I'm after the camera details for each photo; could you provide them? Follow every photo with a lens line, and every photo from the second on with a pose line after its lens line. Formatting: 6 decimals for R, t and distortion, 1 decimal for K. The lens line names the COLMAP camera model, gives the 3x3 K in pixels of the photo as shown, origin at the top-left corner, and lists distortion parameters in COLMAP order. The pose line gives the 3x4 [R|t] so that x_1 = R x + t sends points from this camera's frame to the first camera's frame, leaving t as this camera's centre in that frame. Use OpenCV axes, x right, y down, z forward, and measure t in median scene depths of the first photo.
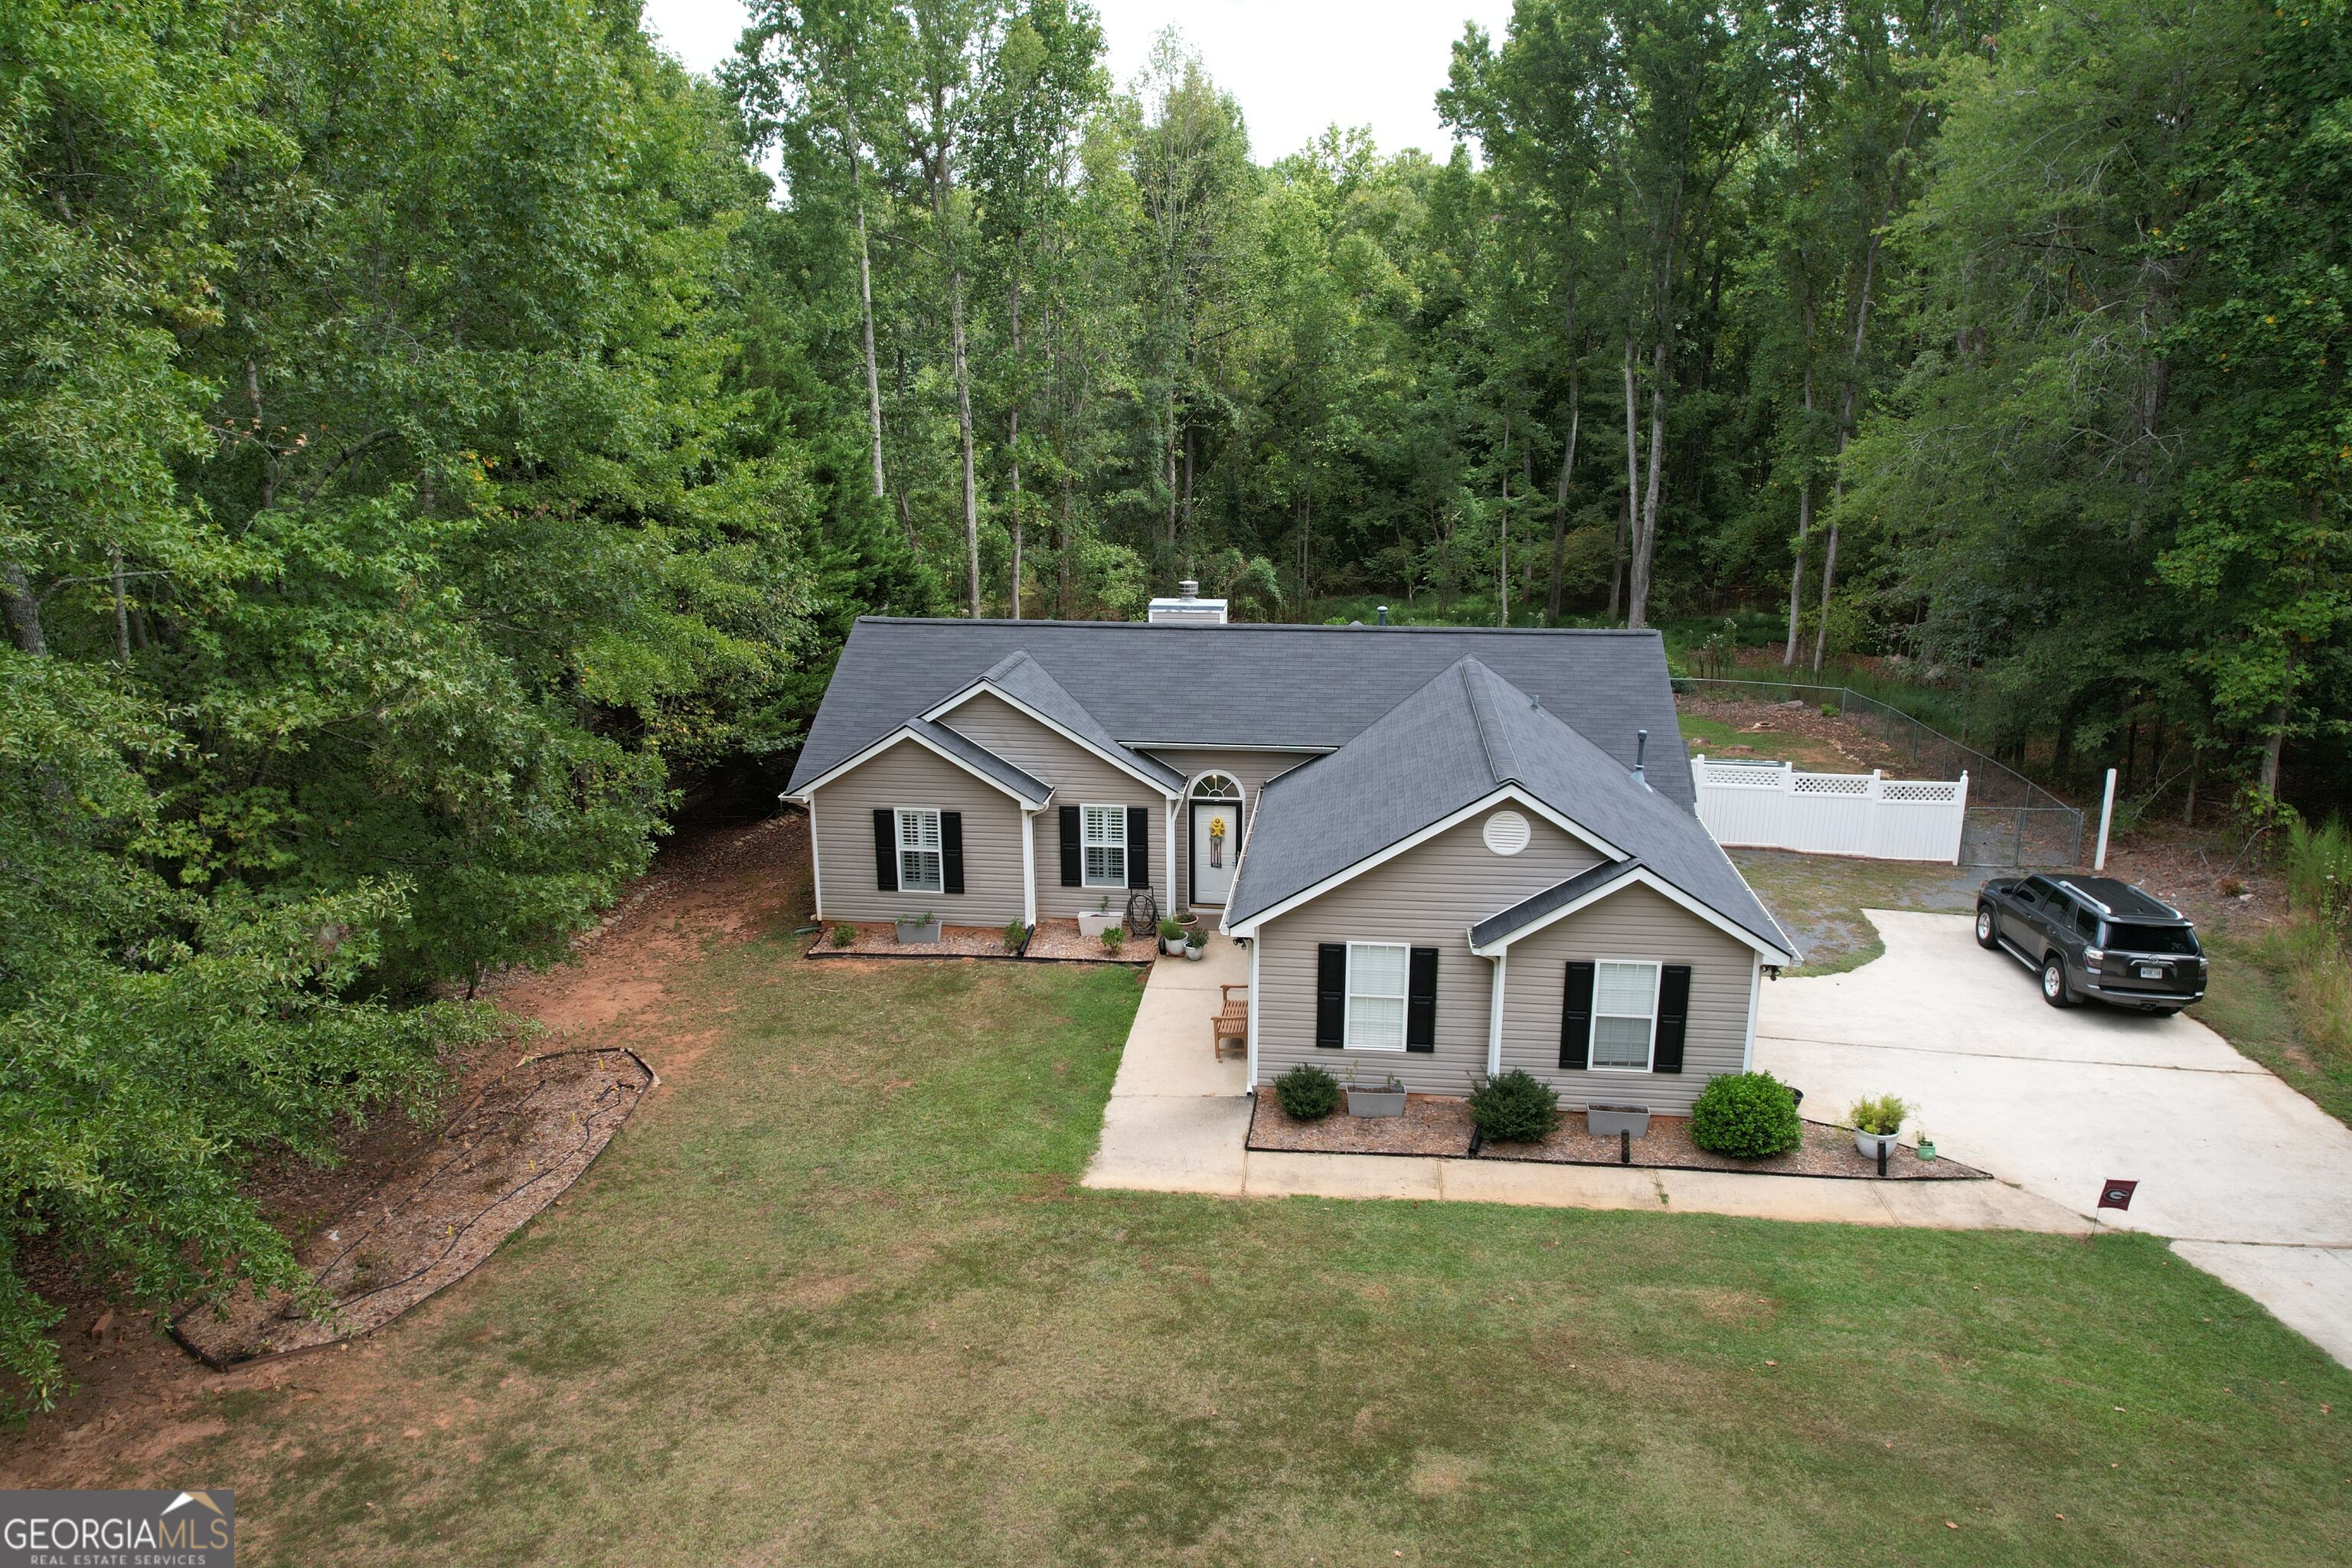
lens RADIAL K [[1504.0, 0, 1179.7], [0, 1504.0, 777.0], [0, 0, 1]] dist [-0.067653, 0.050581]
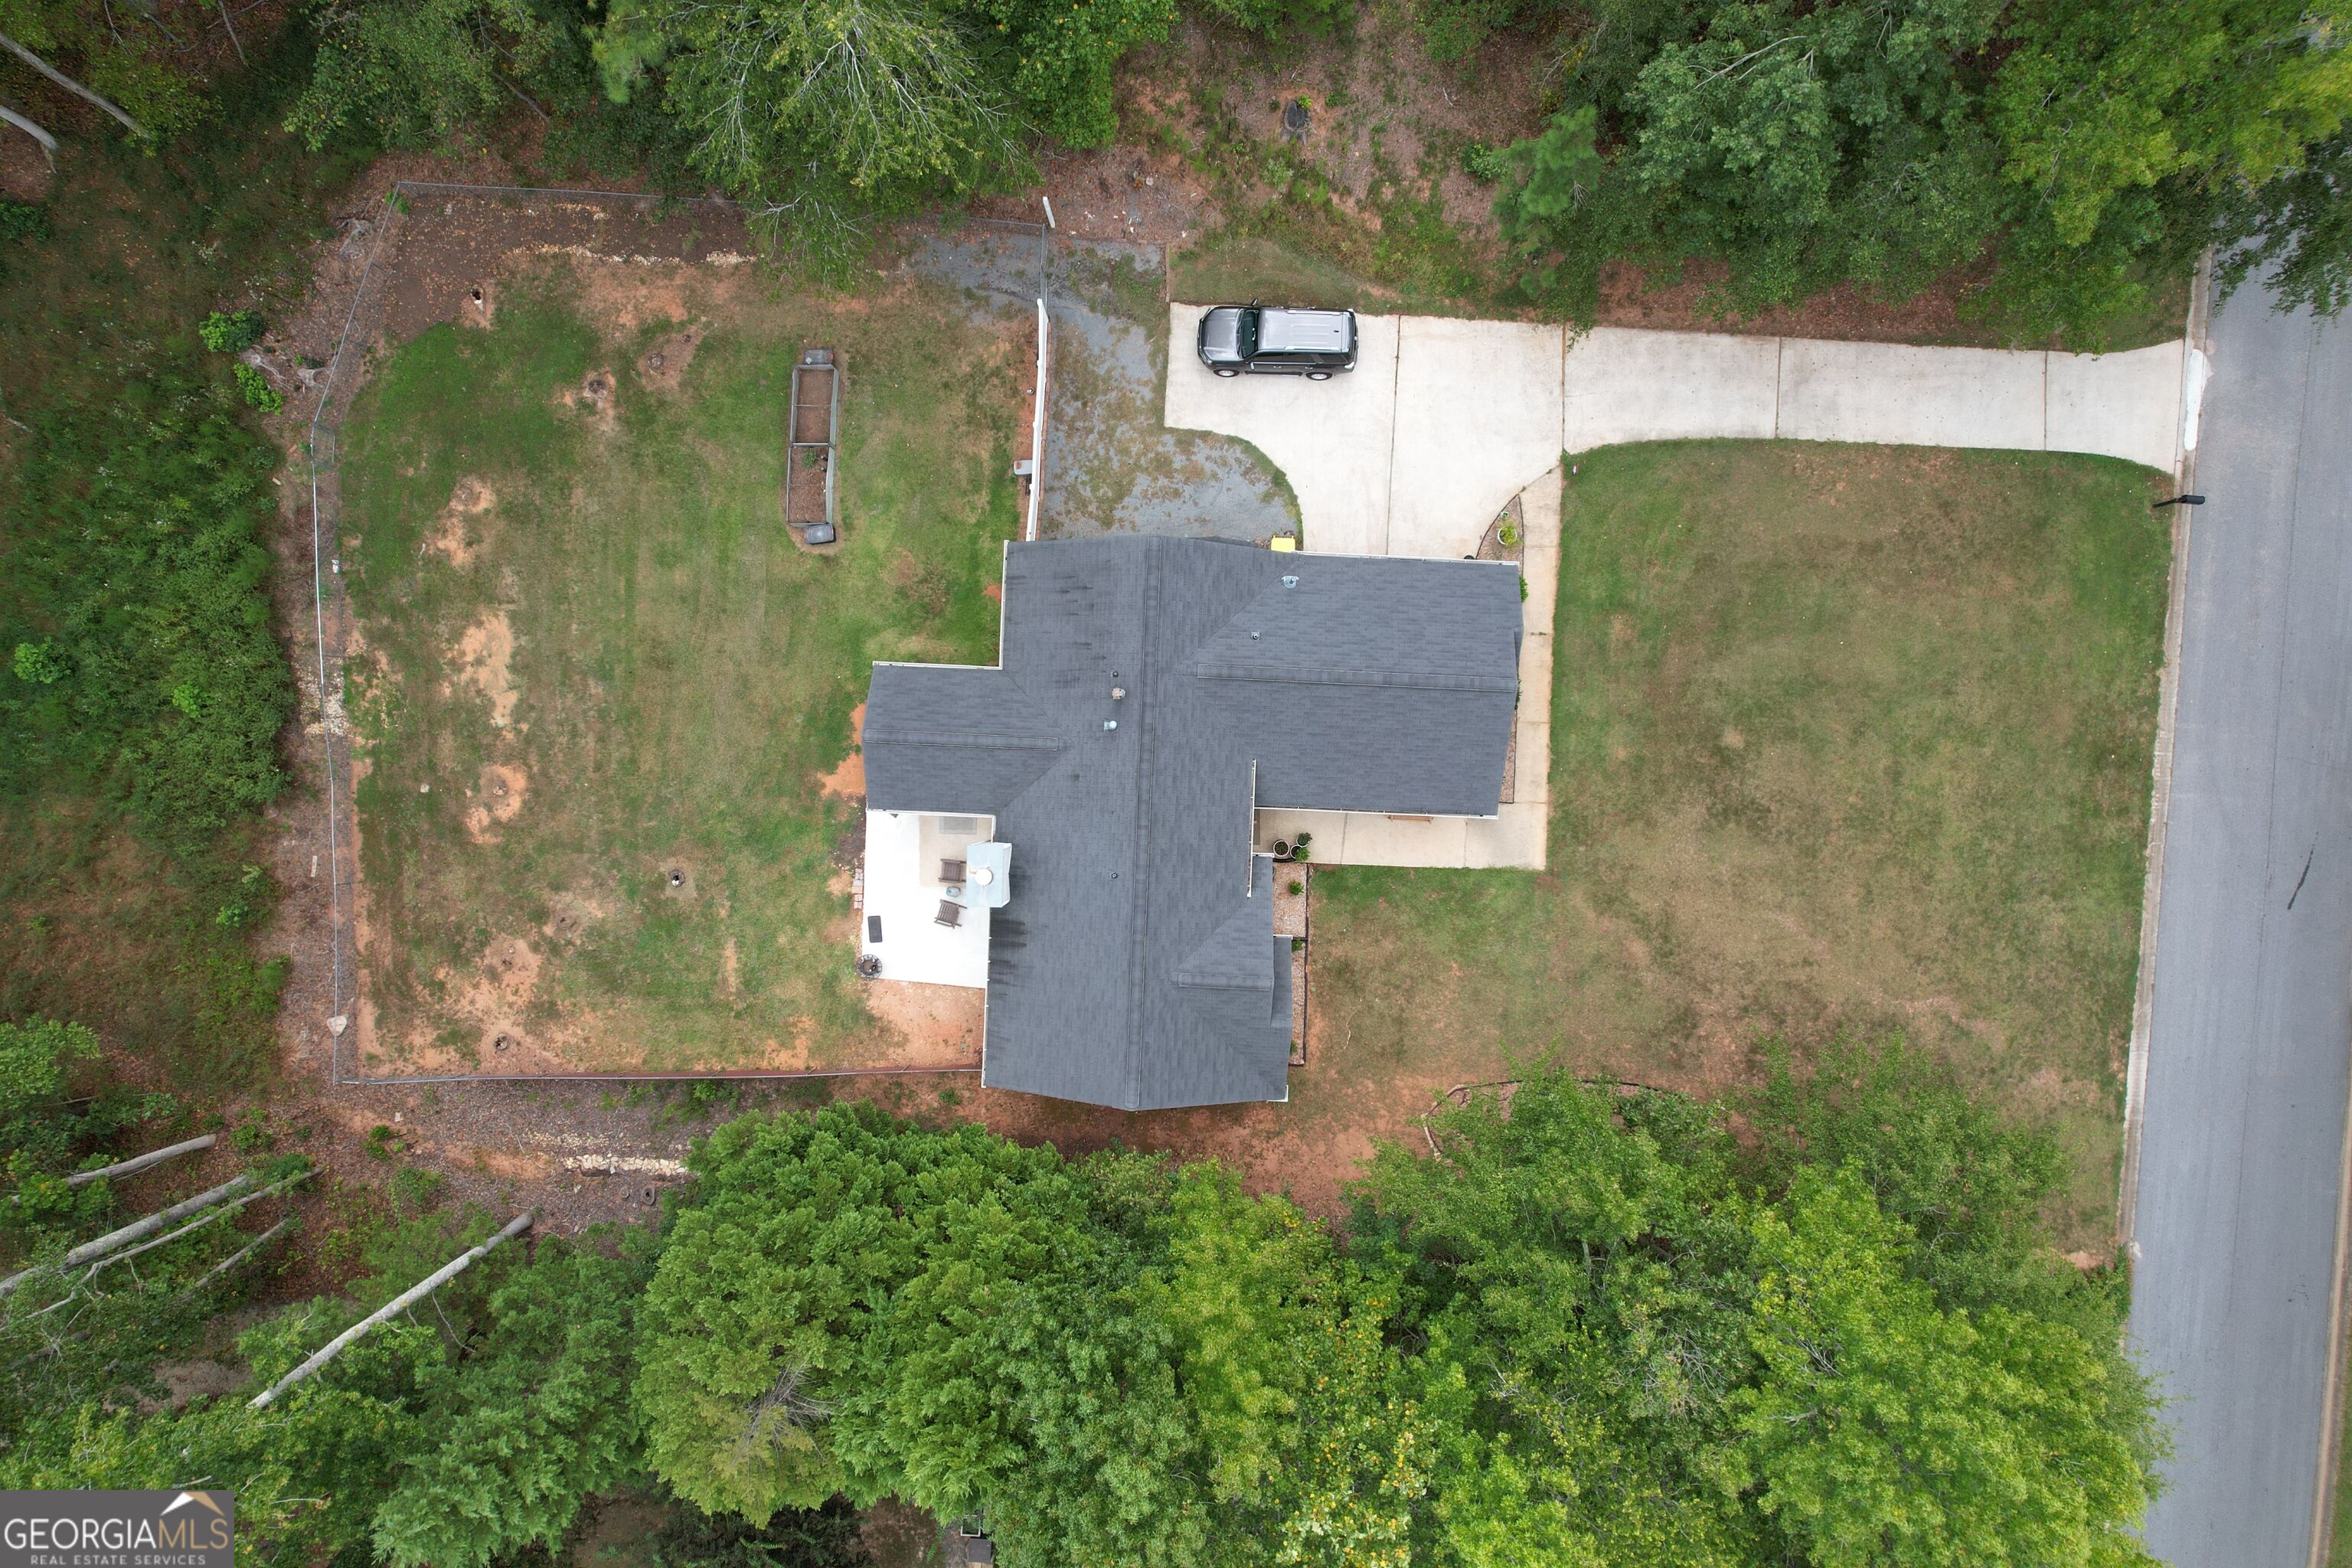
lens RADIAL K [[1514.3, 0, 1178.8], [0, 1514.3, 788.8], [0, 0, 1]] dist [-0.069328, 0.051664]
pose [[-0.080853, -0.996709, 0.005792, 0.089847], [0.254590, -0.015033, 0.966932, -2.039910], [-0.963663, 0.079654, 0.254968, 0.848726]]
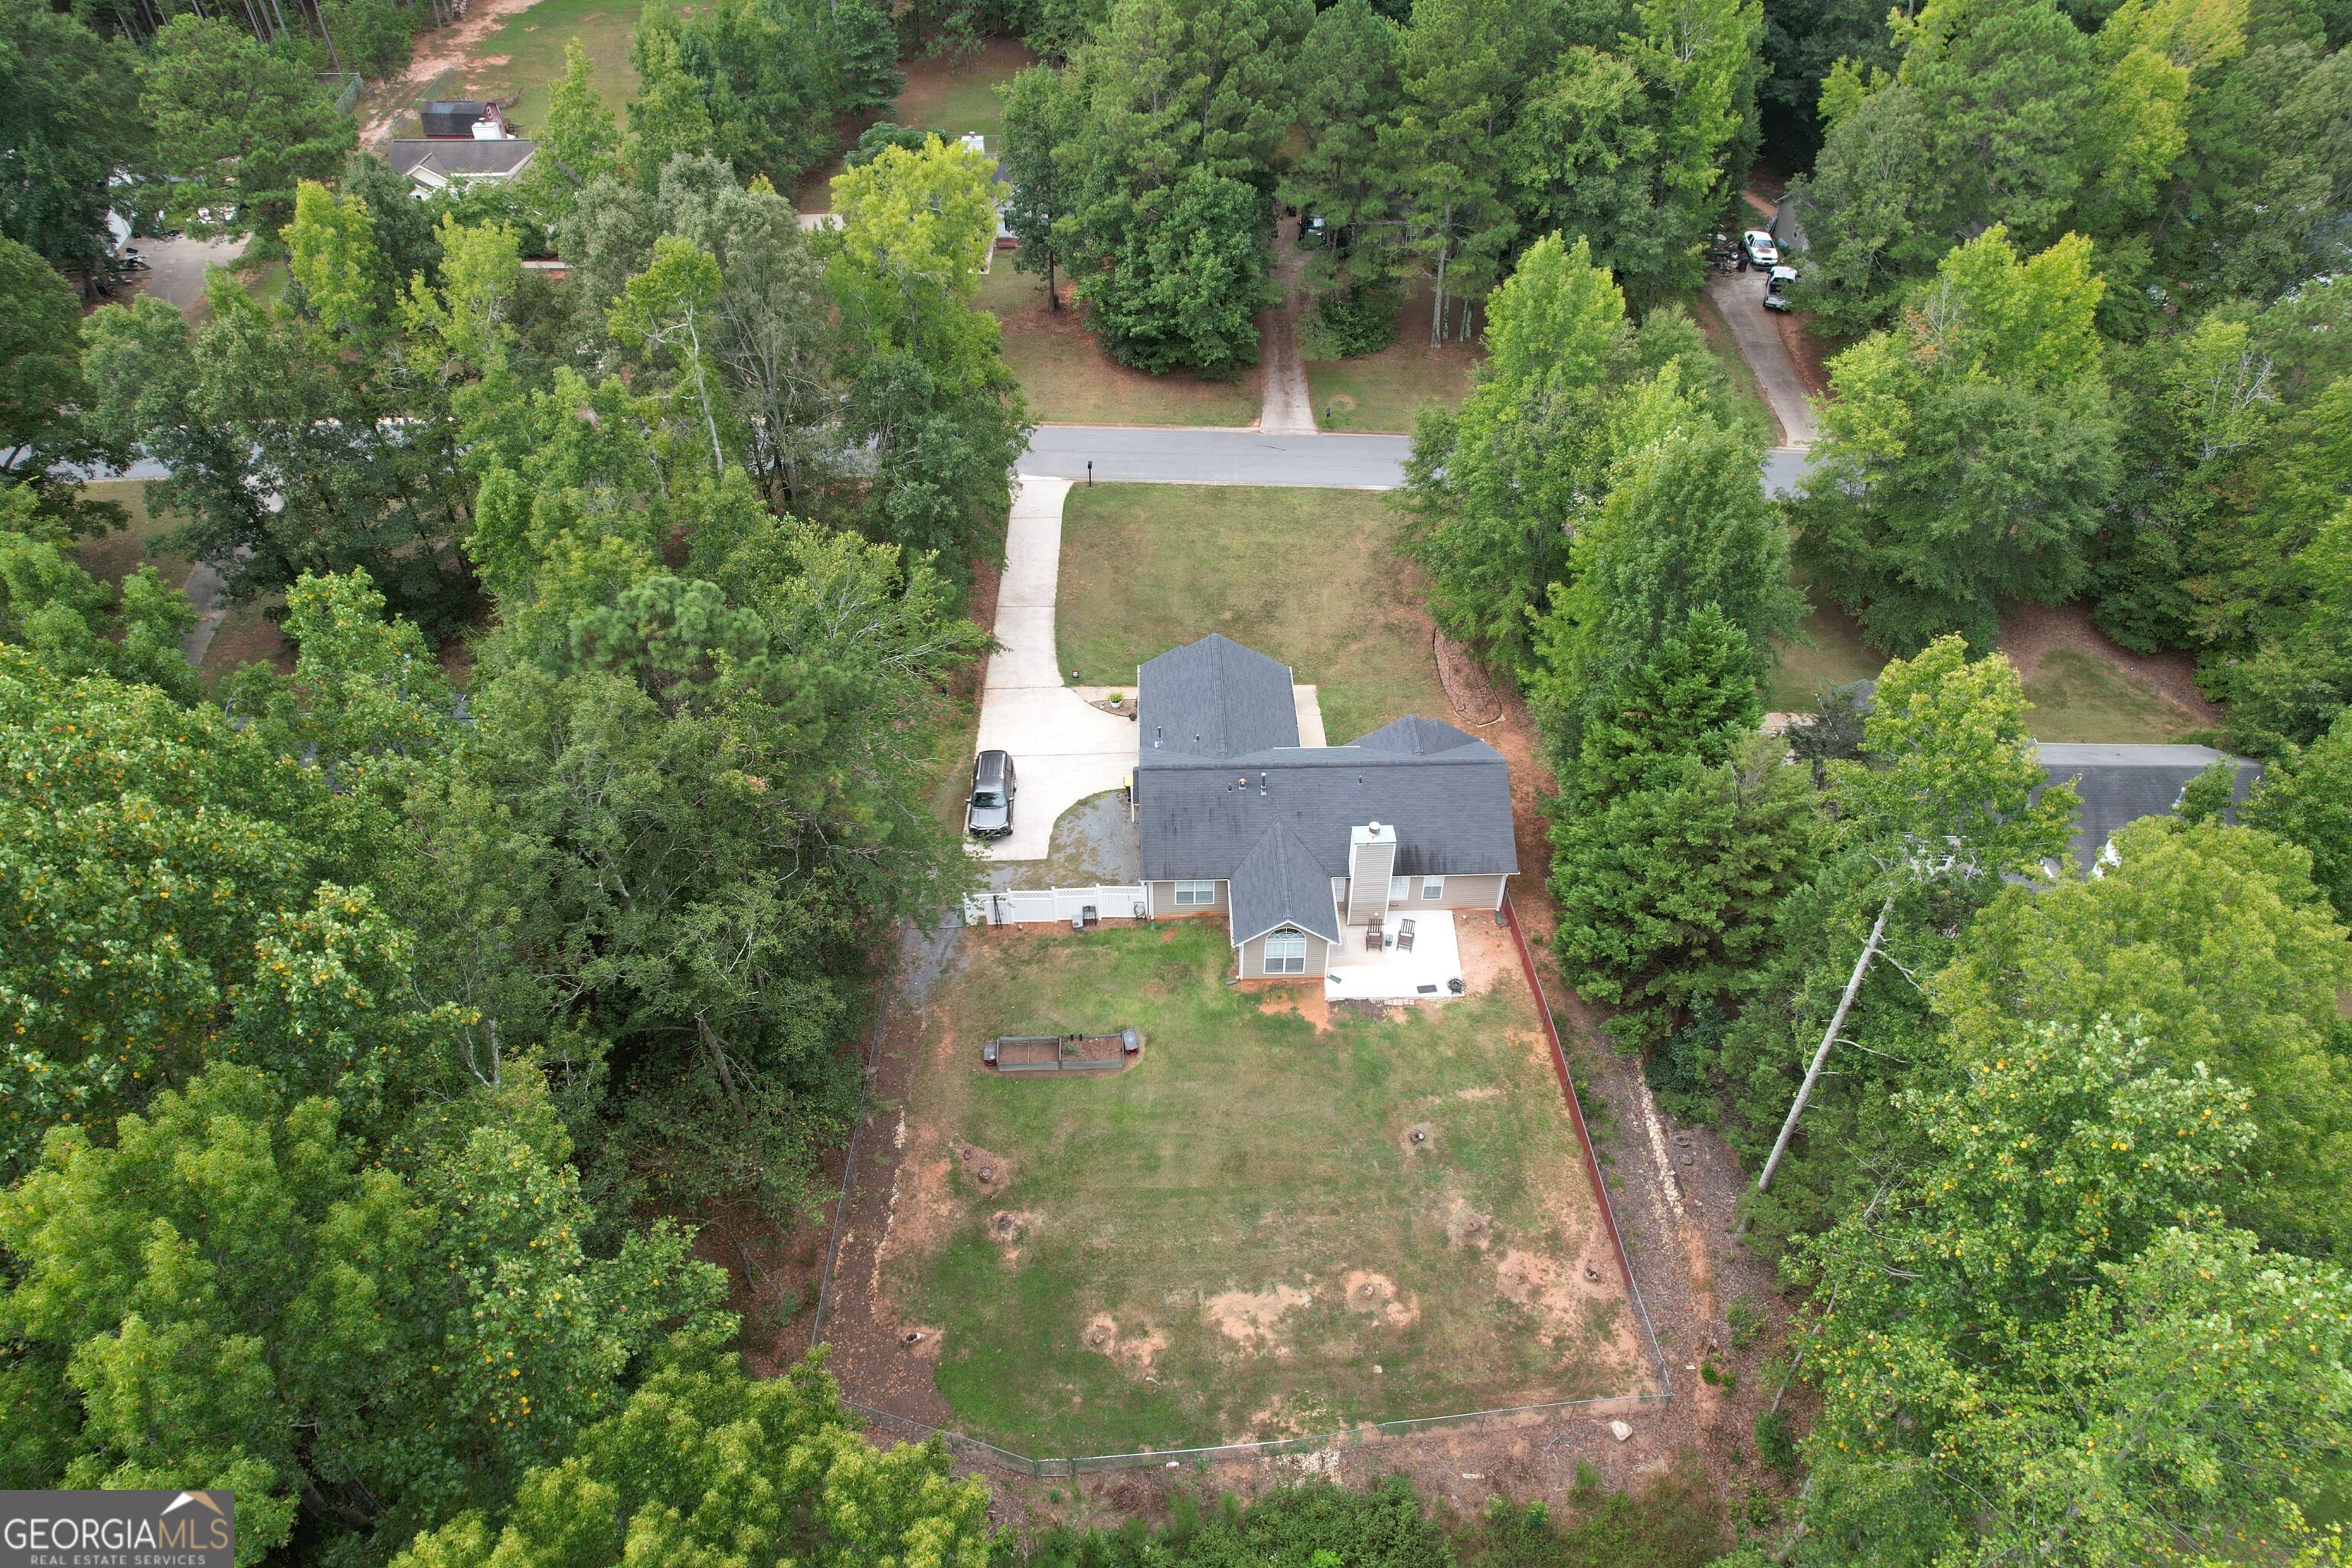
lens RADIAL K [[1504.0, 0, 1179.7], [0, 1504.0, 777.0], [0, 0, 1]] dist [-0.067653, 0.050581]
pose [[-0.989237, 0.101906, -0.104997, 0.677231], [-0.029069, 0.566406, 0.823613, -2.642847], [0.143402, 0.817801, -0.557348, 3.091583]]
